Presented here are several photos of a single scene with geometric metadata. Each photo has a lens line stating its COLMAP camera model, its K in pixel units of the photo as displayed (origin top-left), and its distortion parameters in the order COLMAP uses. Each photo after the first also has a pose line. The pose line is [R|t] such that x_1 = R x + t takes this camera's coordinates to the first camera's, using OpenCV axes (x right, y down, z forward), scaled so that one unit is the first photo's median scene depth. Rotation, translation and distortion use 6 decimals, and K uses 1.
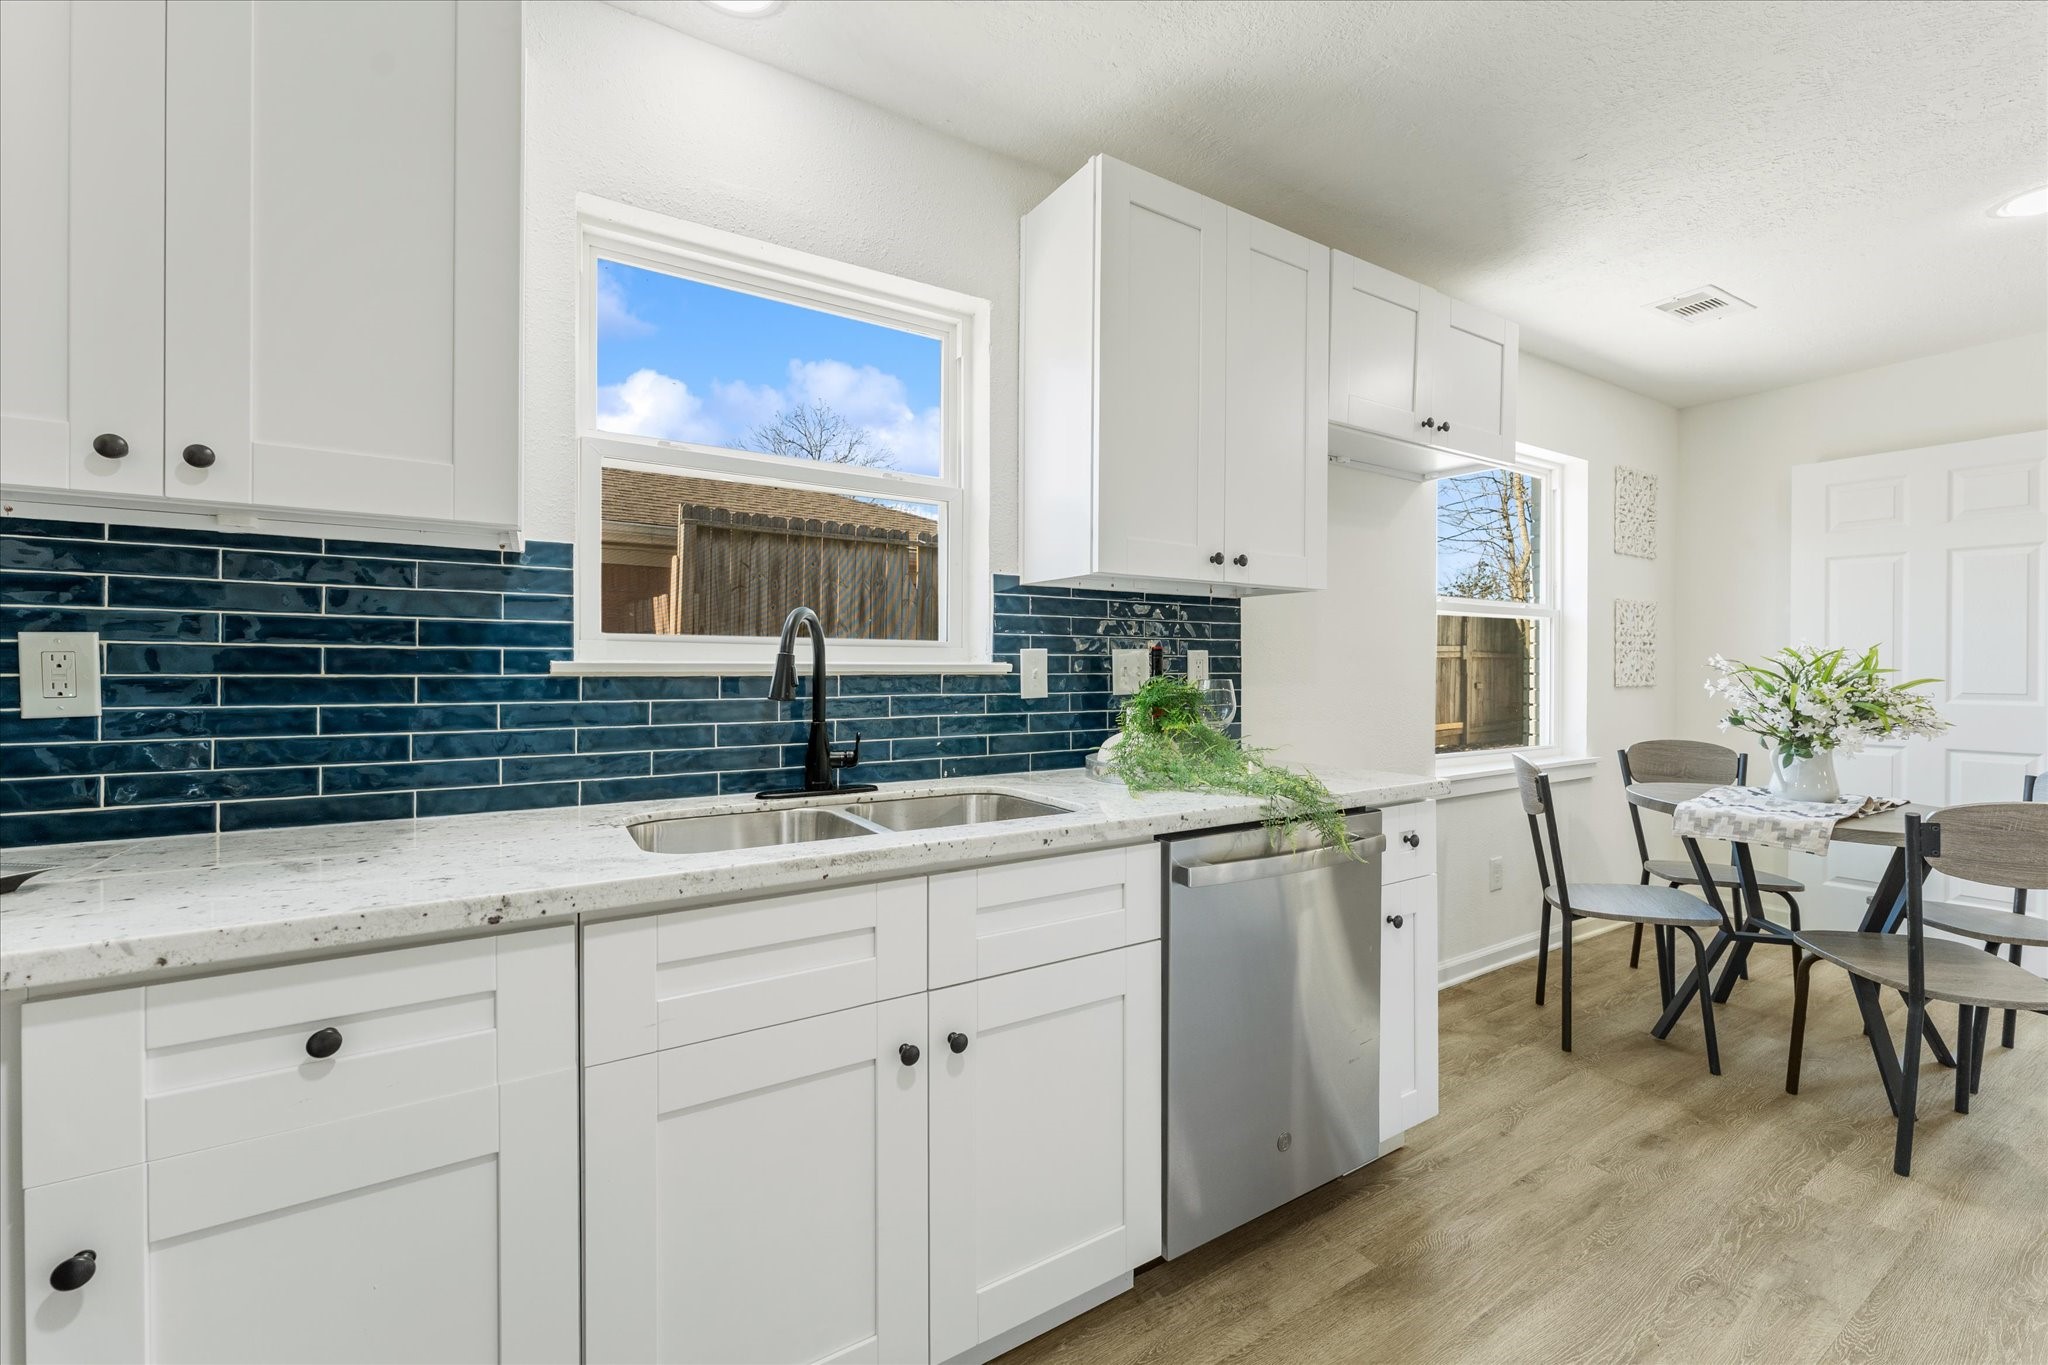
lens RADIAL K [[816.8, 0, 1029.7], [0, 816.8, 667.7], [0, 0, 1]] dist [-0.000198, -0.000177]
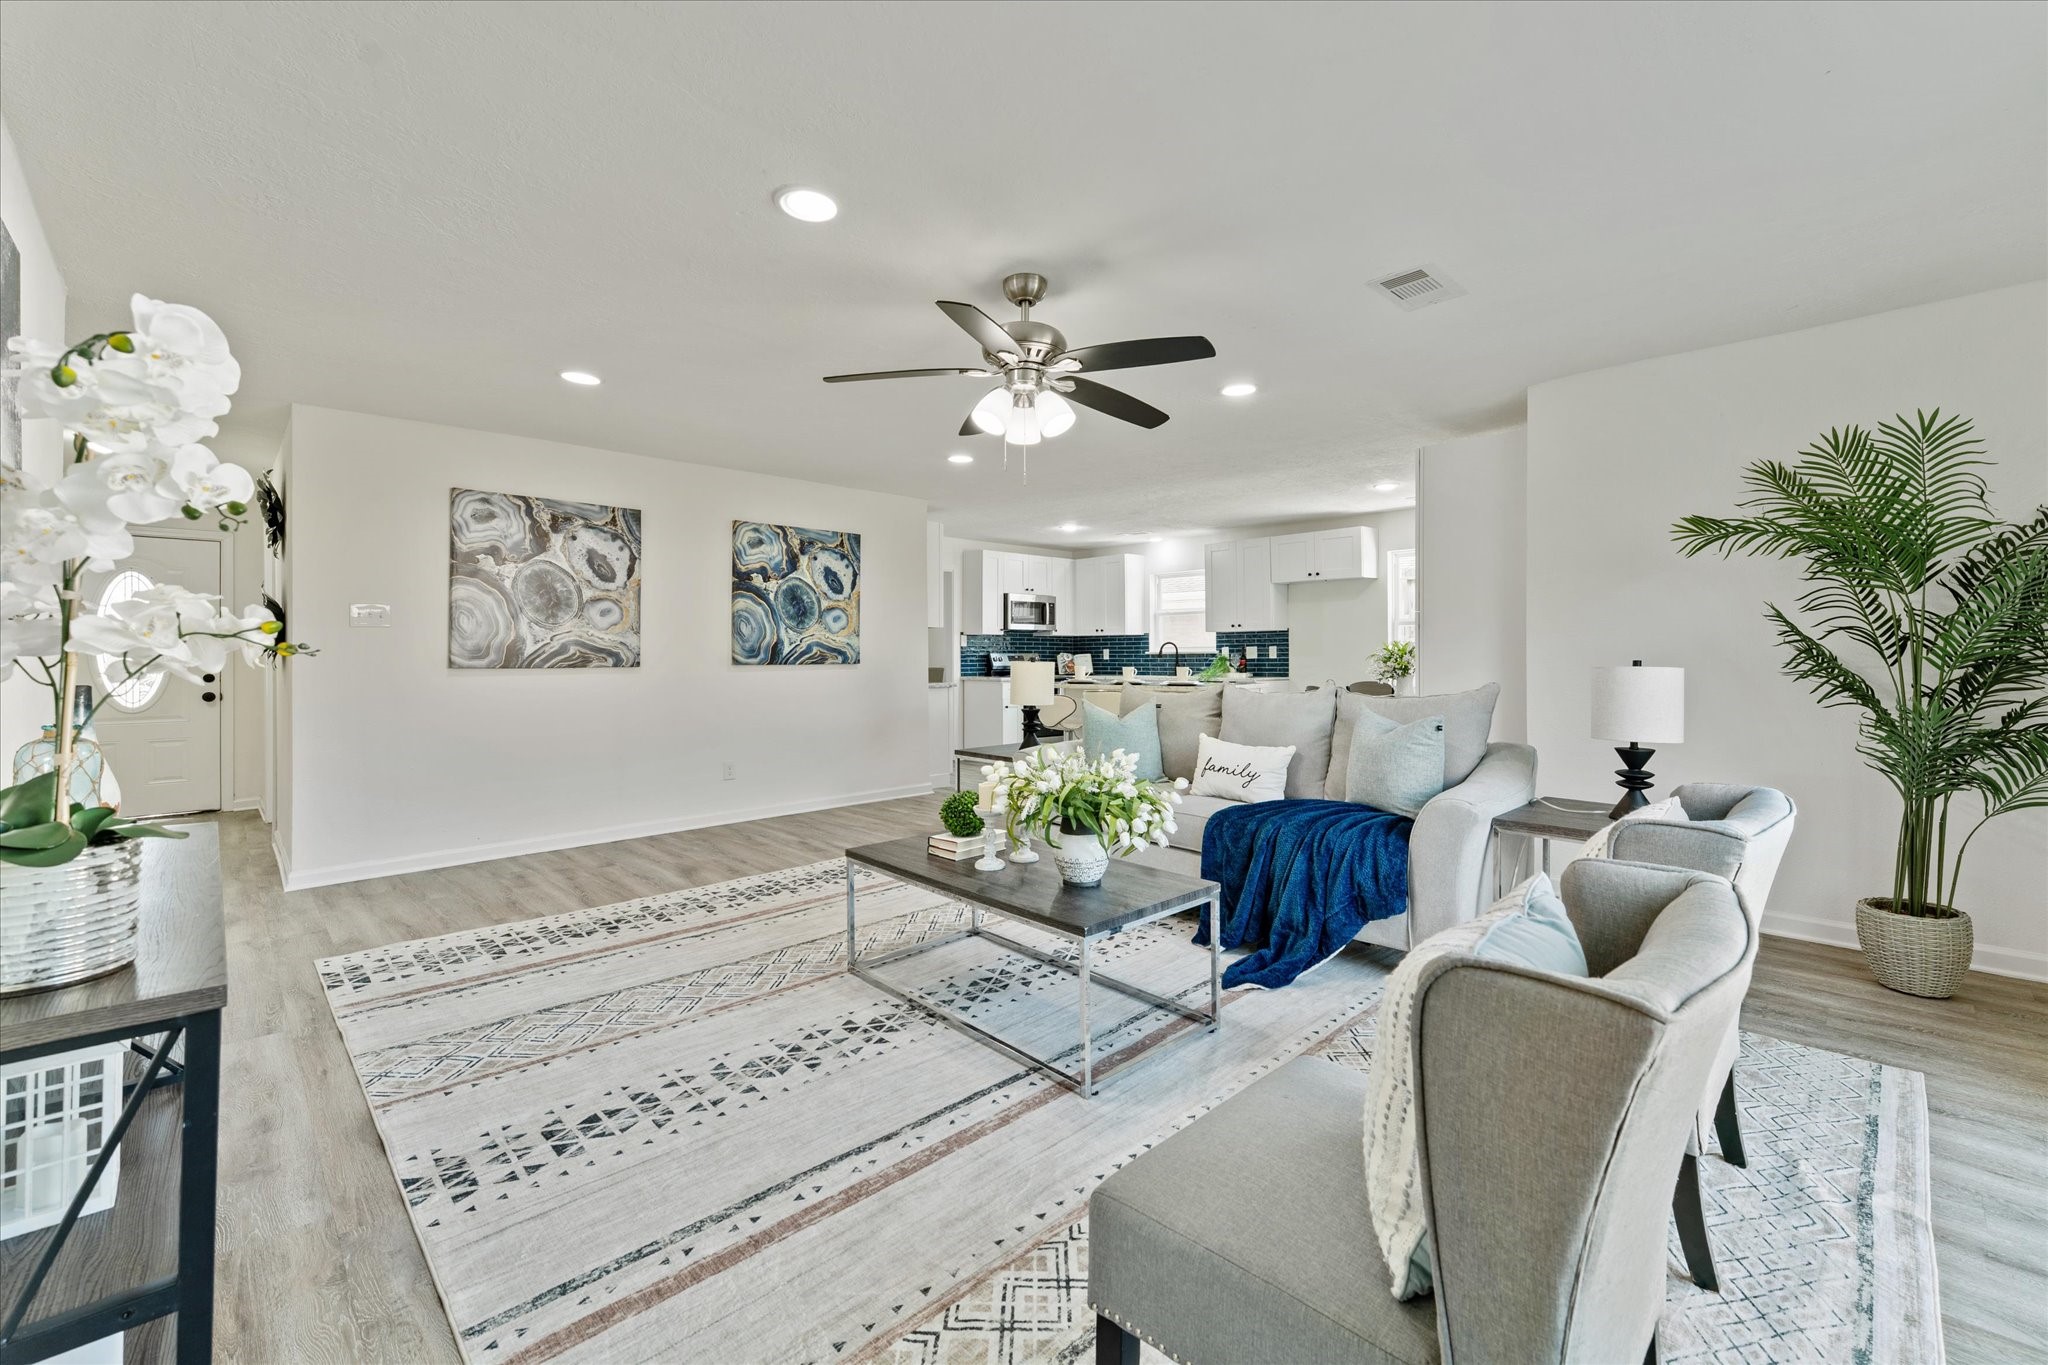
lens RADIAL K [[834.6, 0, 1029.4], [0, 834.6, 677.6], [0, 0, 1]] dist [-0.001125, -0.000073]
pose [[0.211366, 0.019437, -0.977214, 4.148498], [0.006536, 0.999752, 0.021299, 0.035735], [0.977385, -0.010889, 0.211187, -0.928977]]
